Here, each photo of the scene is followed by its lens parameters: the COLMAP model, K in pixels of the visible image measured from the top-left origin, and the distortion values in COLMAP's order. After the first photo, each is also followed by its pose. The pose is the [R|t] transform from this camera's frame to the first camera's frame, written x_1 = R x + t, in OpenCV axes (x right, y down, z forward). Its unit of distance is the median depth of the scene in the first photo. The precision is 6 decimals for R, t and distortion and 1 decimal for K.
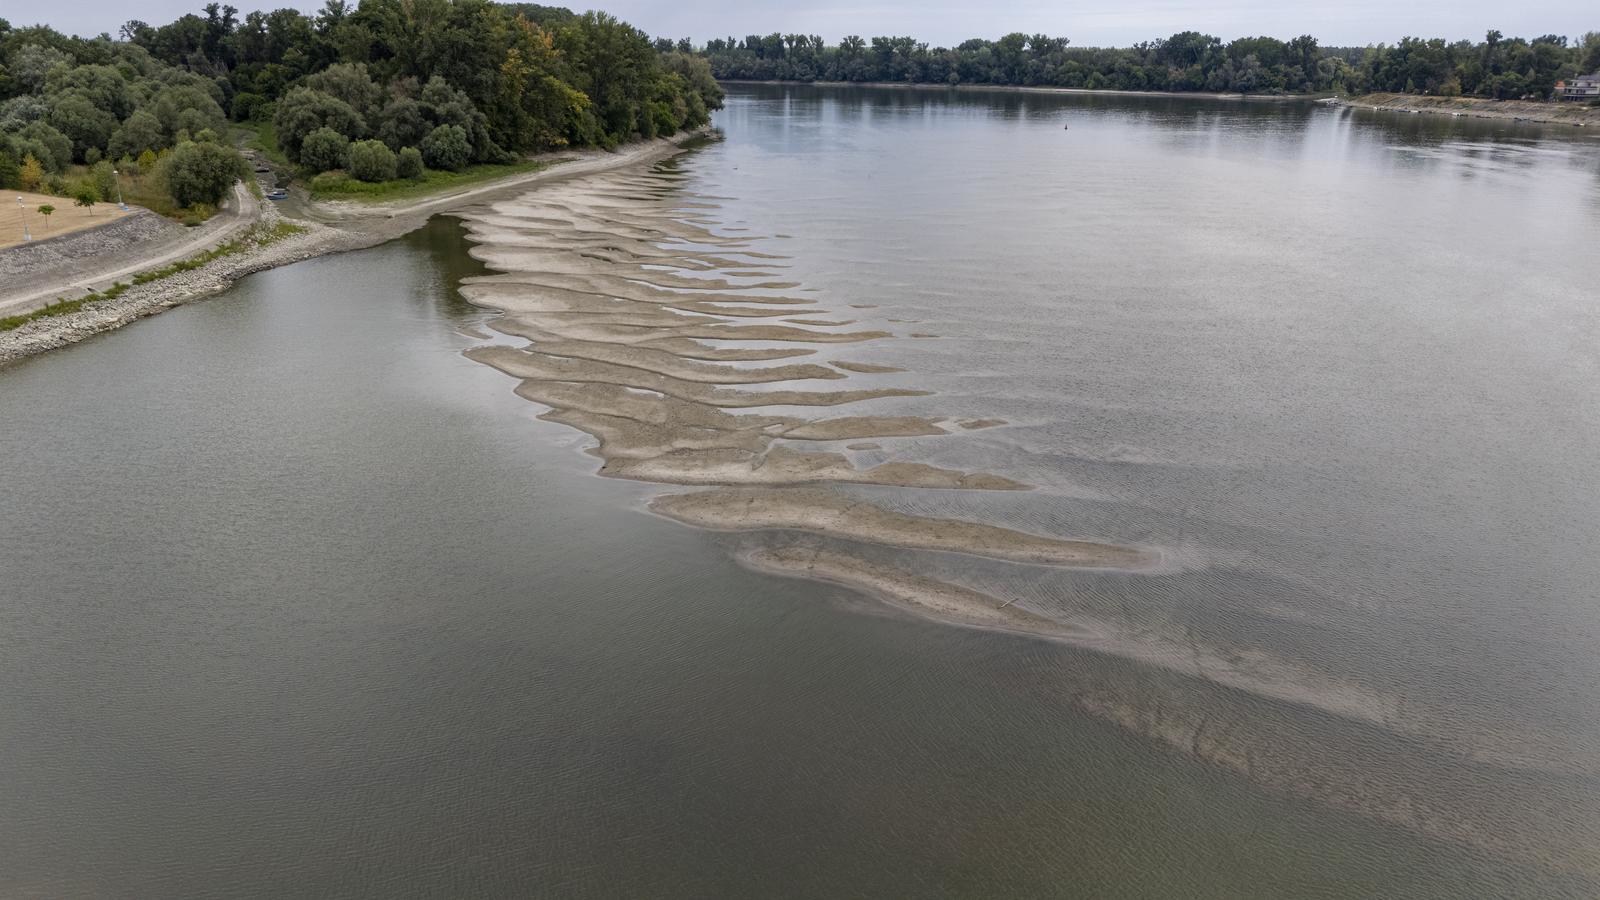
lens RADIAL K [[1175.1, 0, 805.1], [0, 1175.1, 453.5], [0, 0, 1]] dist [0.074915, -0.073103]
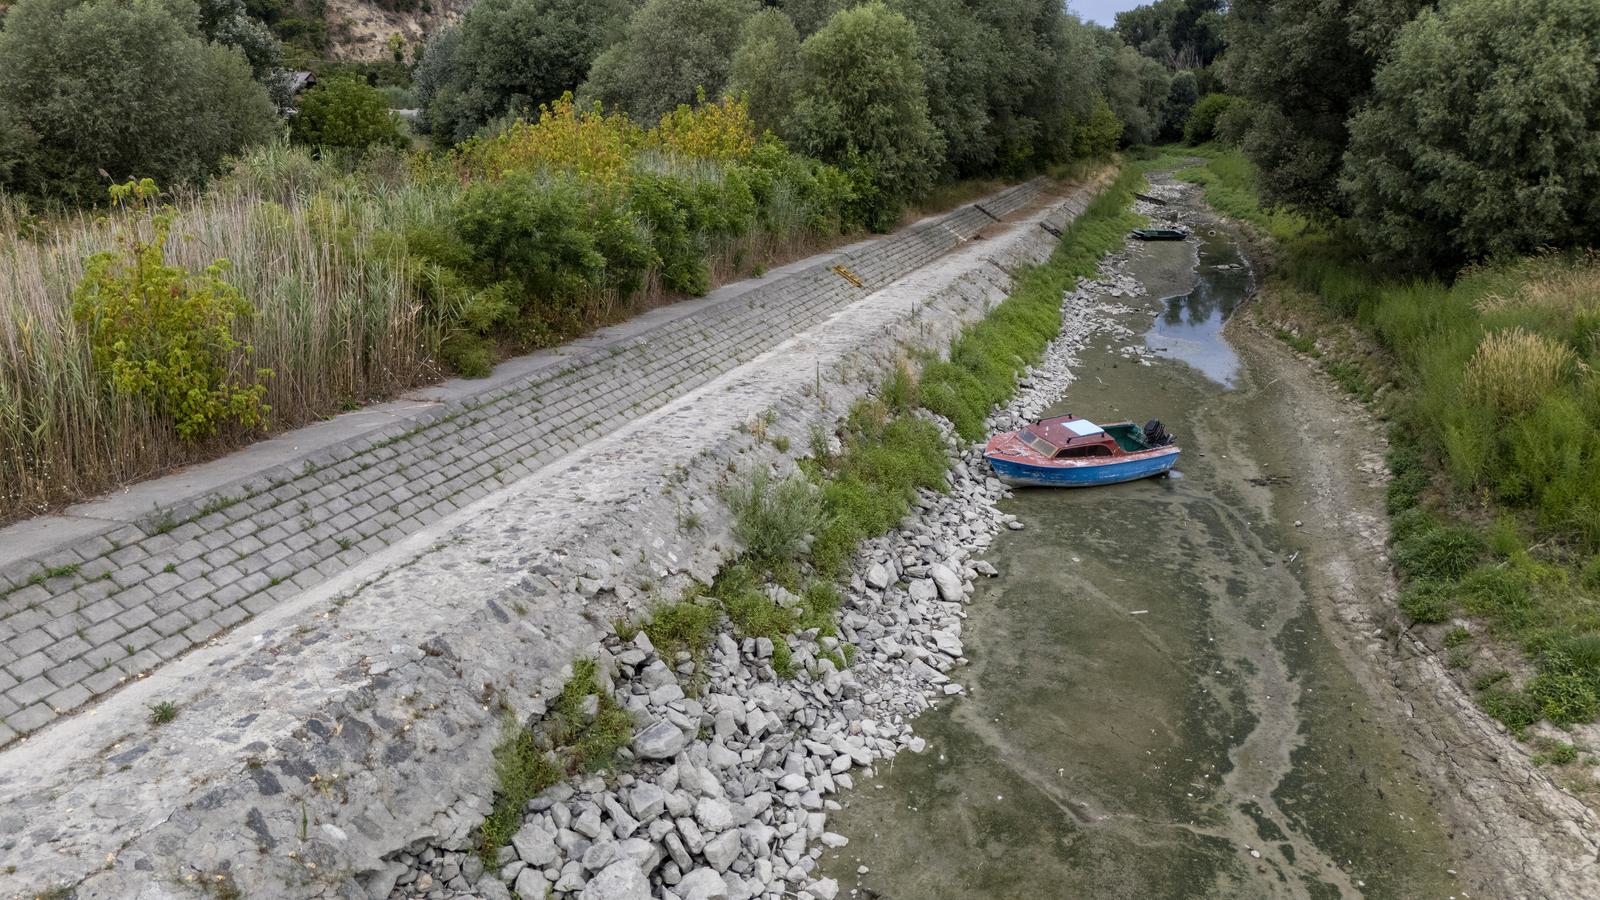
lens RADIAL K [[1175.1, 0, 805.1], [0, 1175.1, 453.5], [0, 0, 1]] dist [0.074915, -0.073103]
pose [[0.723723, 0.141964, -0.675331, -0.329075], [-0.171813, 0.984863, 0.022908, -0.183376], [0.668360, 0.099451, 0.737159, 0.761870]]
